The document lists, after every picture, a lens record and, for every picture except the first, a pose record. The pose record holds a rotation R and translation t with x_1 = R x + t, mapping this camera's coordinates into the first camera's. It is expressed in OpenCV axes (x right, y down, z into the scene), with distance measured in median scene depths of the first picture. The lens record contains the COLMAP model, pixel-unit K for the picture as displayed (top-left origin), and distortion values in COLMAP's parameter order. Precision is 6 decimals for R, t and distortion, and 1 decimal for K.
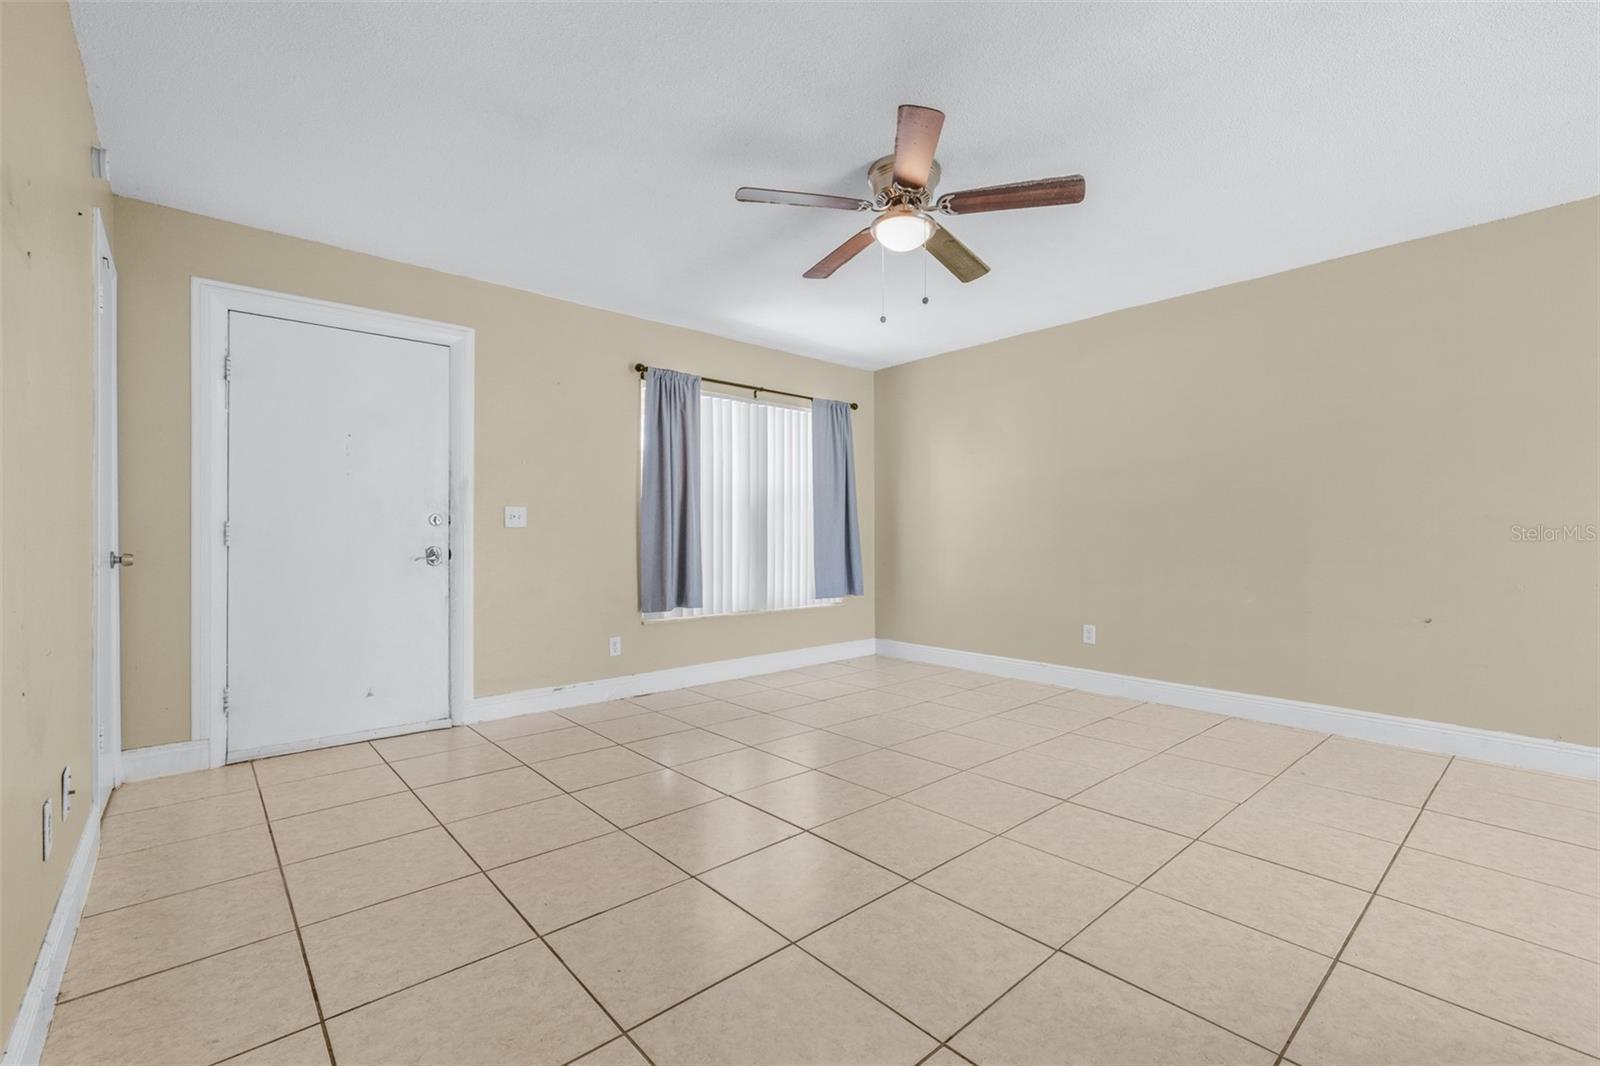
lens RADIAL K [[687.3, 0, 800.0], [0, 687.3, 533.0], [0, 0, 1]] dist [-0.000191, -0.000015]
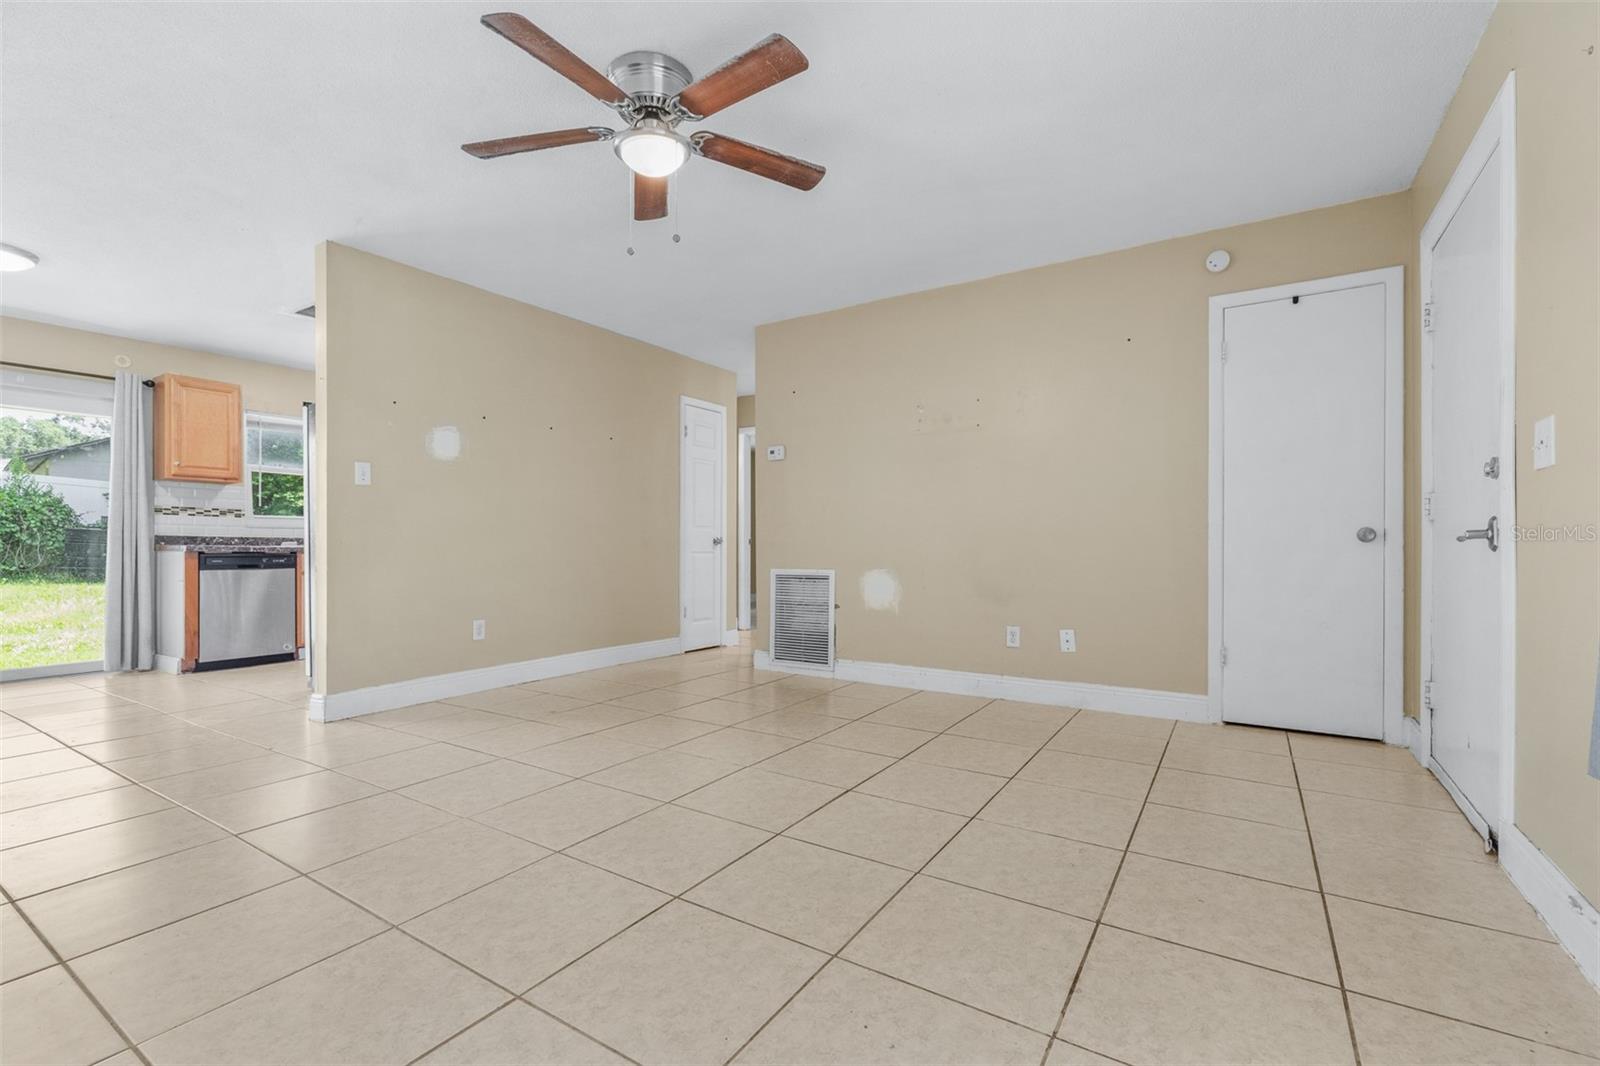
lens RADIAL K [[700.2, 0, 797.1], [0, 700.2, 550.7], [0, 0, 1]] dist [-0.000330, -0.000084]
pose [[-0.961952, 0.007417, -0.273118, 0.140456], [0.006476, 0.999970, 0.004347, 0.035128], [0.273142, 0.002412, -0.961971, 1.205885]]
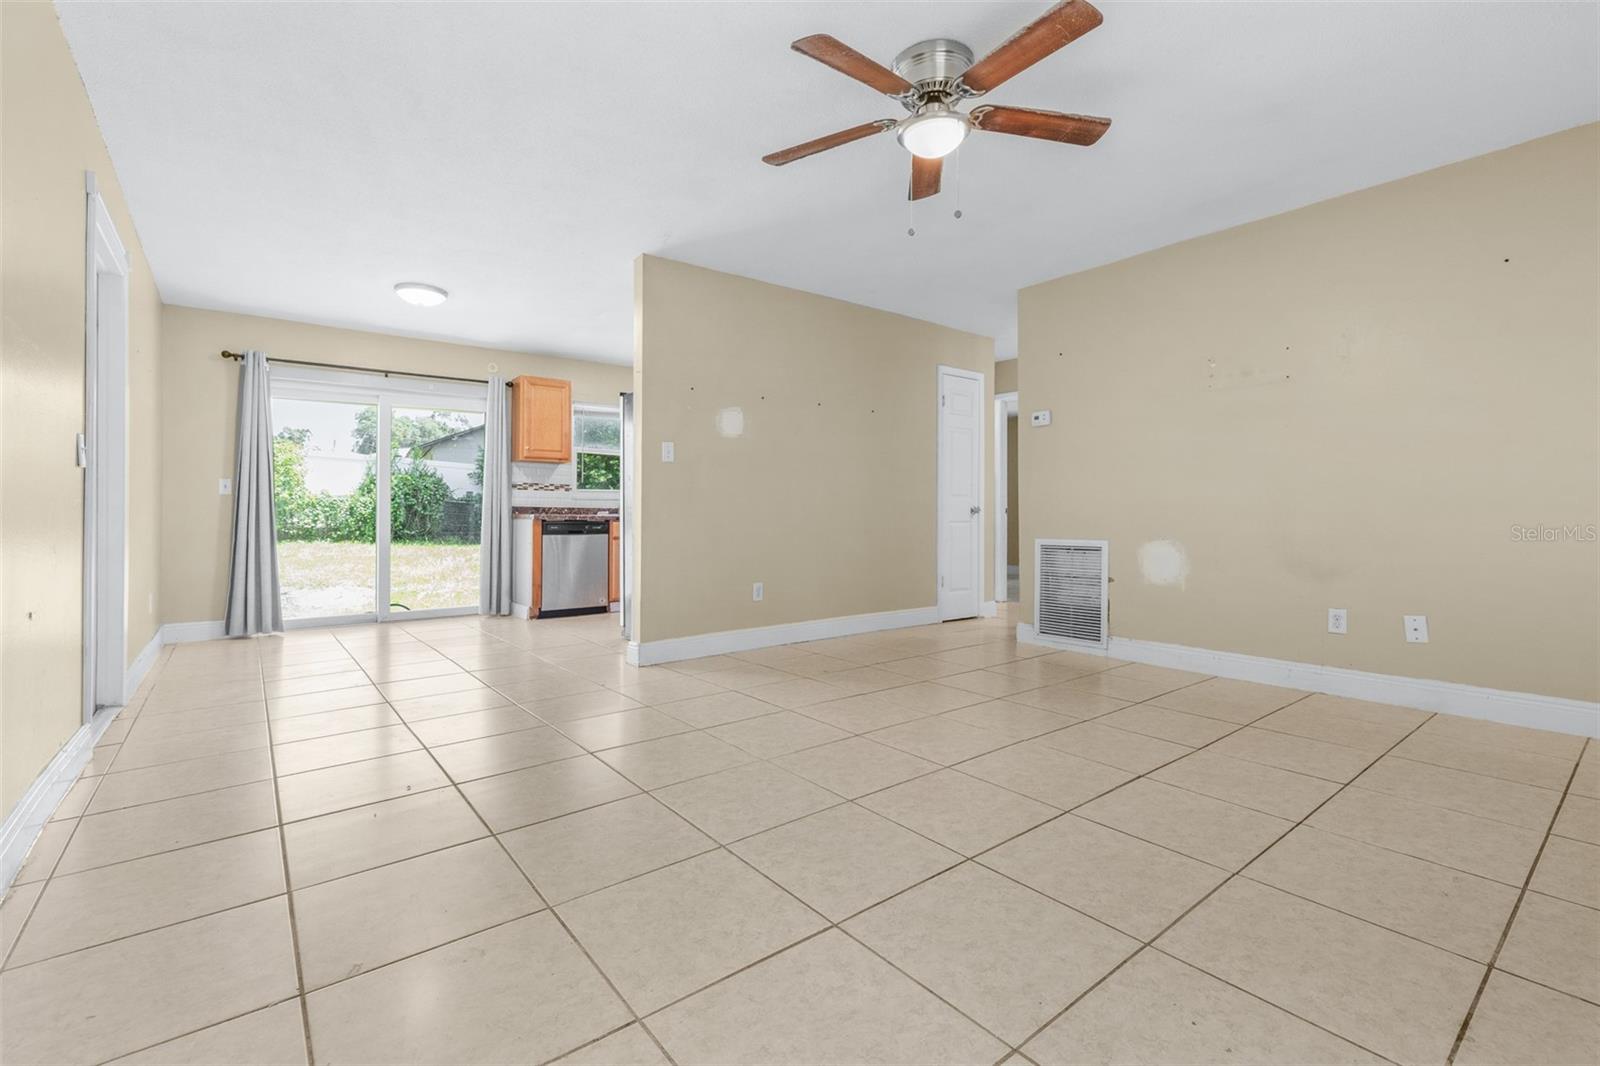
lens RADIAL K [[707.0, 0, 809.5], [0, 707.0, 509.7], [0, 0, 1]] dist [-0.000530, -0.000341]
pose [[-0.998944, 0.005597, 0.045611, 0.173509], [0.005023, 0.999907, -0.012674, 0.036091], [-0.045678, -0.012431, -0.998879, 1.220883]]
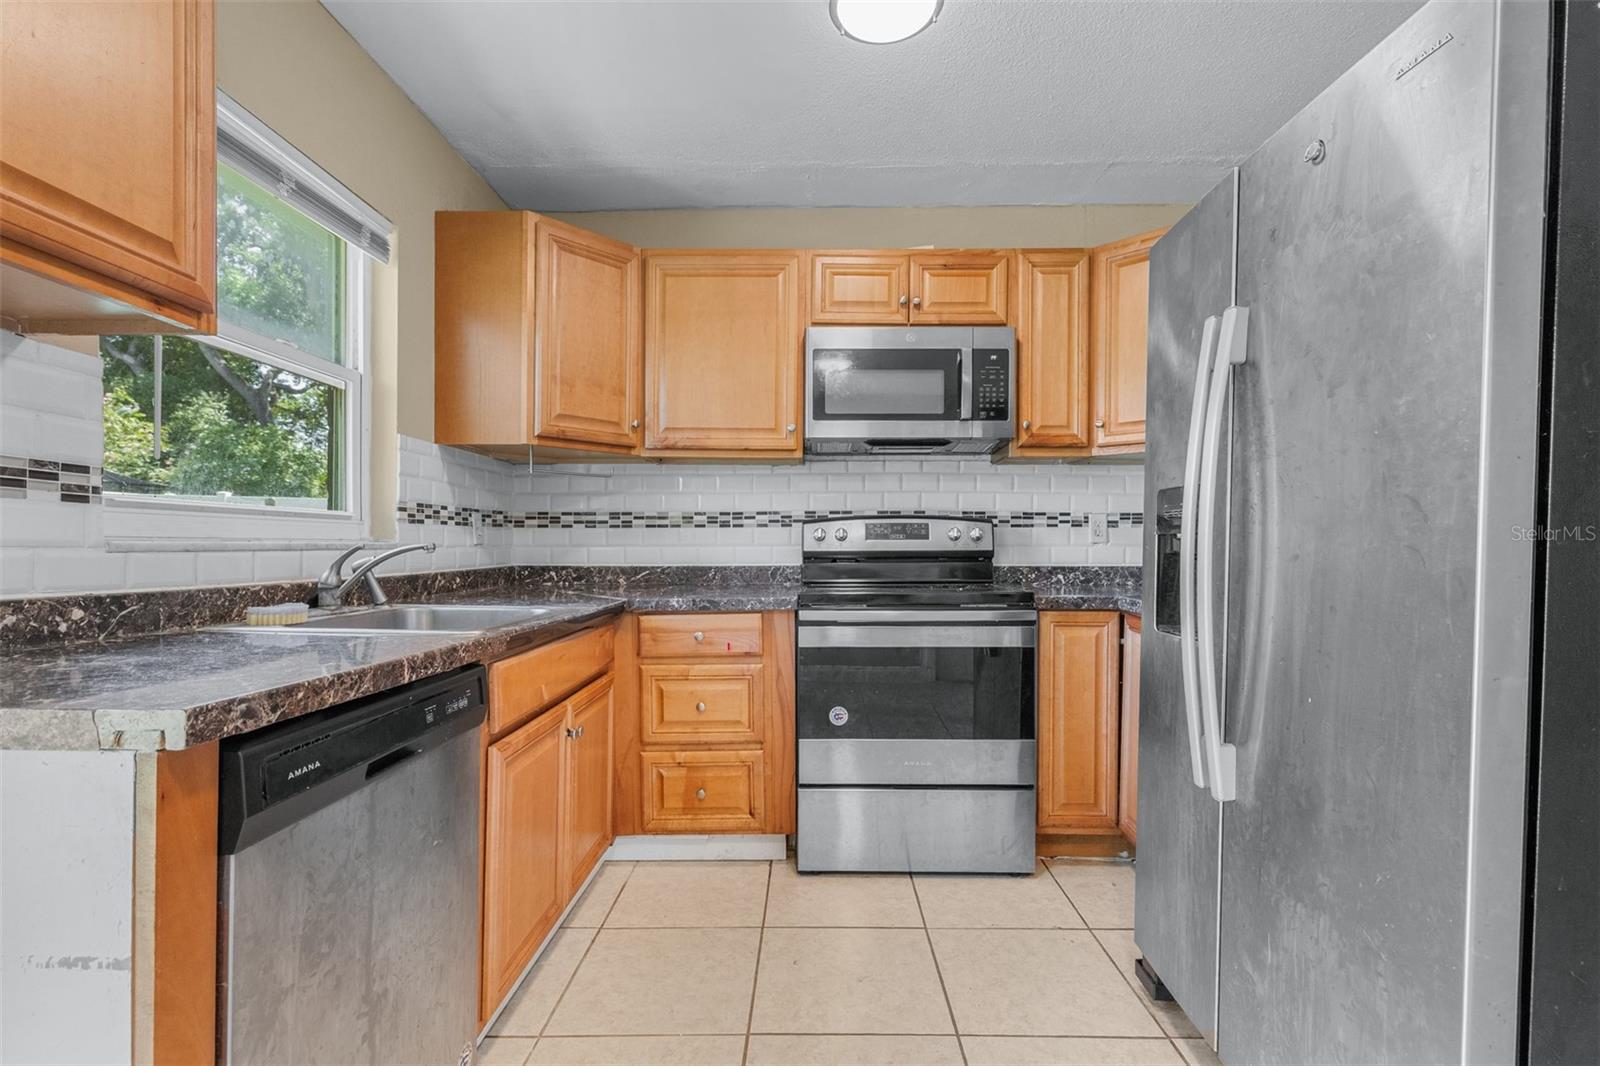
lens RADIAL K [[732.5, 0, 805.8], [0, 732.5, 550.7], [0, 0, 1]] dist [-0.001063, -0.000033]
pose [[-0.669095, 0.002661, -0.743172, 0.828838], [-0.003003, 0.999976, 0.006285, -0.013376], [0.743171, 0.006437, -0.669071, 0.030302]]
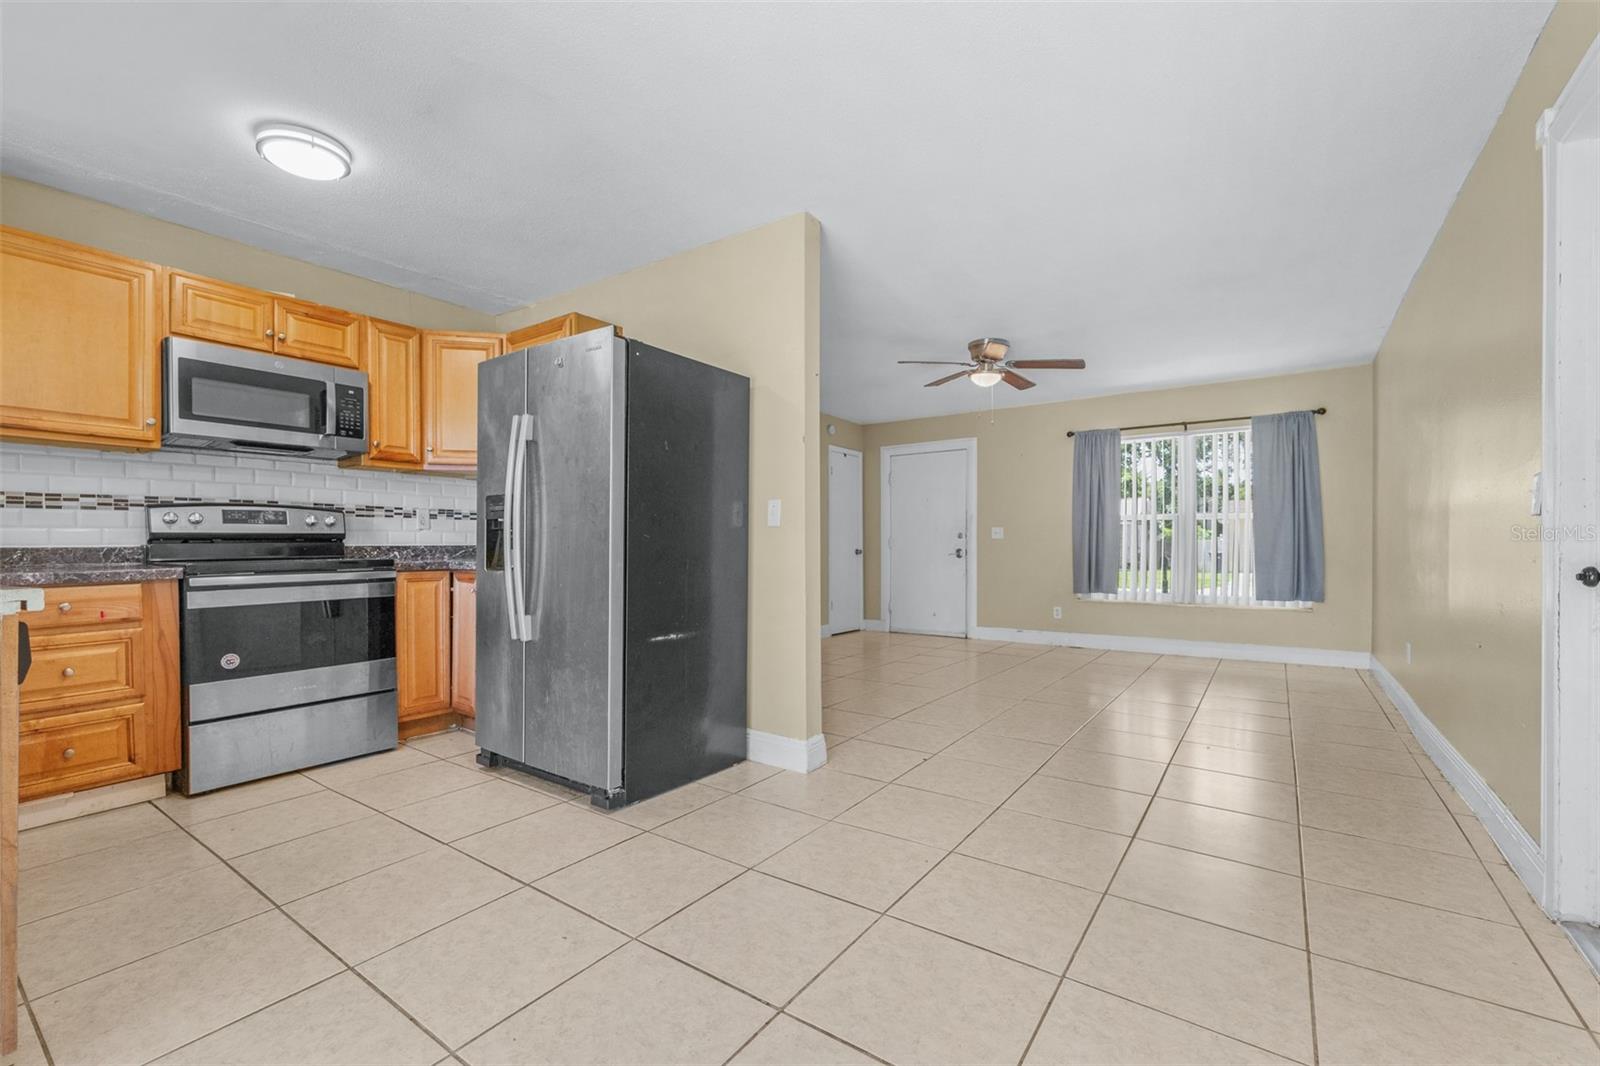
lens RADIAL K [[679.0, 0, 798.4], [0, 679.0, 552.2], [0, 0, 1]] dist [0.000422, -0.000361]
pose [[0.230787, 0.008048, -0.972971, 1.153207], [0.004611, 0.999946, 0.009365, 0.007951], [0.972993, -0.006647, 0.230737, 0.055881]]
